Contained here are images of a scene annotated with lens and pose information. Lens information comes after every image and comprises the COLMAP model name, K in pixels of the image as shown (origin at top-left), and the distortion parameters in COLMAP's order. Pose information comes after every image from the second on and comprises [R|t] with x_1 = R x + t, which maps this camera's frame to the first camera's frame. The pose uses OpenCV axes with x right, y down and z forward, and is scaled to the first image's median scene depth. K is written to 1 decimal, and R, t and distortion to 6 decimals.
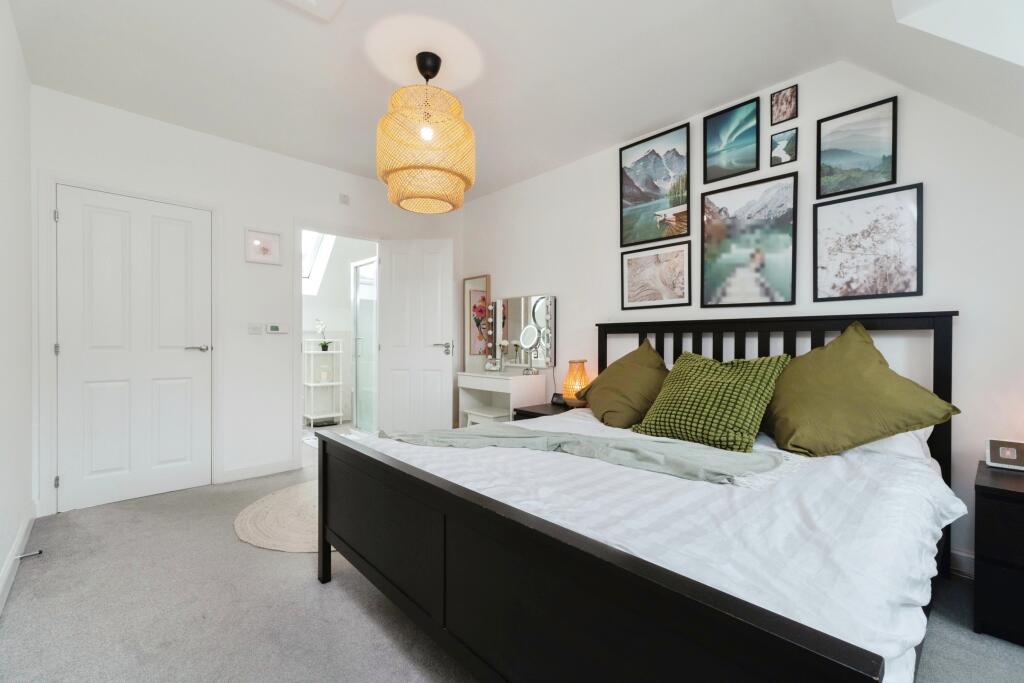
lens RADIAL K [[433.7, 0, 512.0], [0, 433.7, 341.5], [0, 0, 1]] dist [-0.000103, 0.000031]
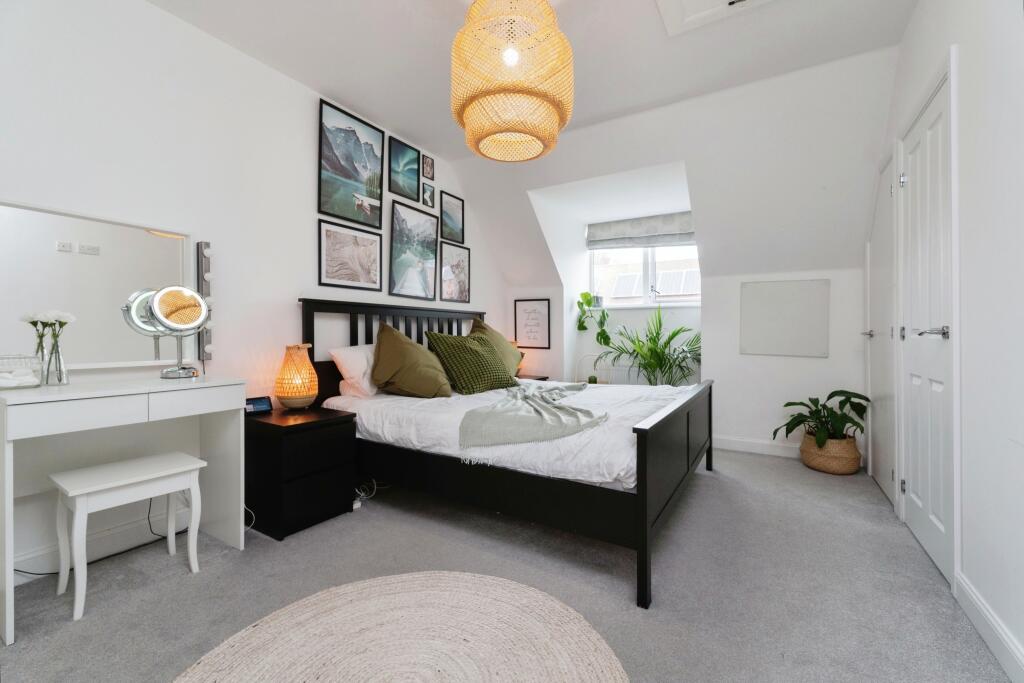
lens RADIAL K [[433.7, 0, 512.0], [0, 433.7, 341.5], [0, 0, 1]] dist [-0.000103, 0.000031]
pose [[-0.275336, 0.002964, 0.961343, -0.757923], [0.024604, 0.999689, 0.003964, 0.049899], [-0.961033, 0.024745, -0.275323, 0.972883]]
